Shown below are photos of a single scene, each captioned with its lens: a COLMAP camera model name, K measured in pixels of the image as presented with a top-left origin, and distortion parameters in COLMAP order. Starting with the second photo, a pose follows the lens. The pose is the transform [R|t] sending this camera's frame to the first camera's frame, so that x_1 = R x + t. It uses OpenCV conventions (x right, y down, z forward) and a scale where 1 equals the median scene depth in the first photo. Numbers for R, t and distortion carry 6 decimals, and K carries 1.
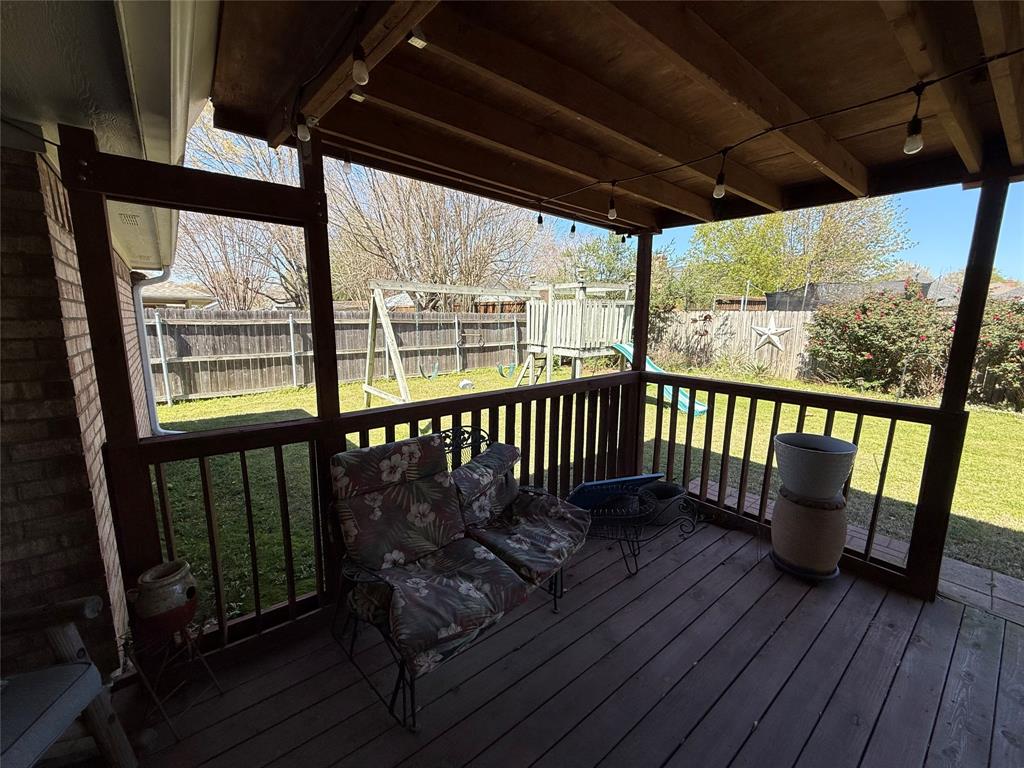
lens RADIAL K [[407.2, 0, 508.3], [0, 407.2, 384.5], [0, 0, 1]] dist [-0.000593, -0.000192]
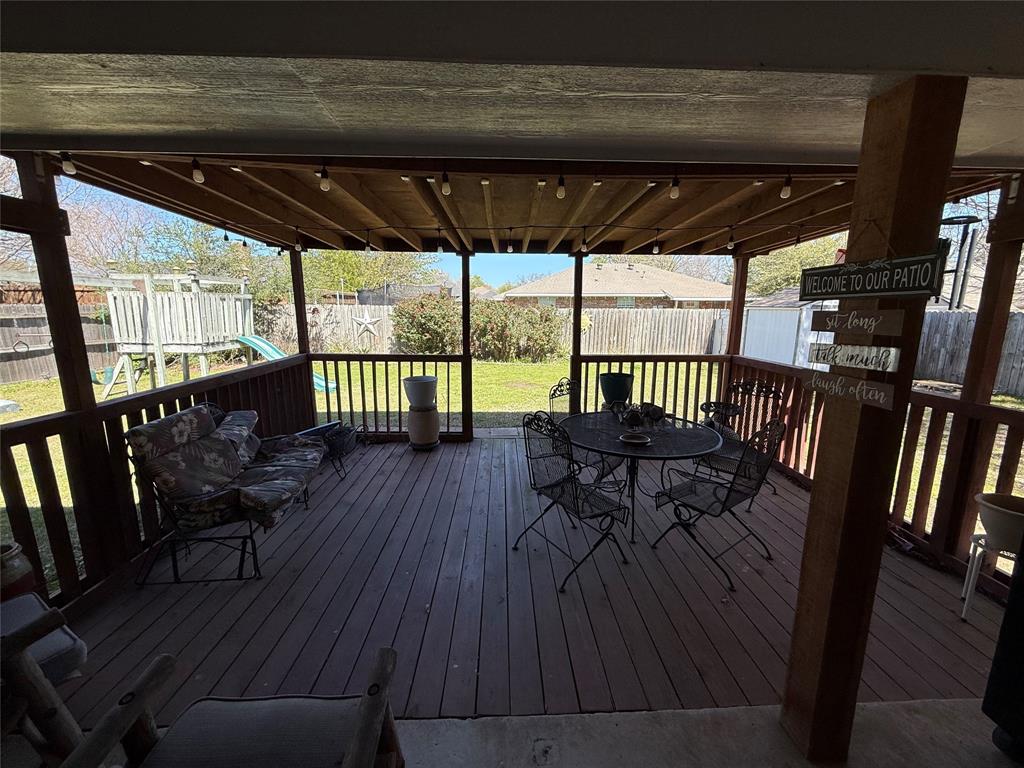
lens RADIAL K [[407.2, 0, 508.3], [0, 407.2, 384.5], [0, 0, 1]] dist [-0.000593, -0.000192]
pose [[0.600931, -0.144752, 0.786084, -0.355377], [0.127682, 0.988220, 0.084367, 0.041072], [-0.789037, 0.049670, 0.612335, -0.349045]]
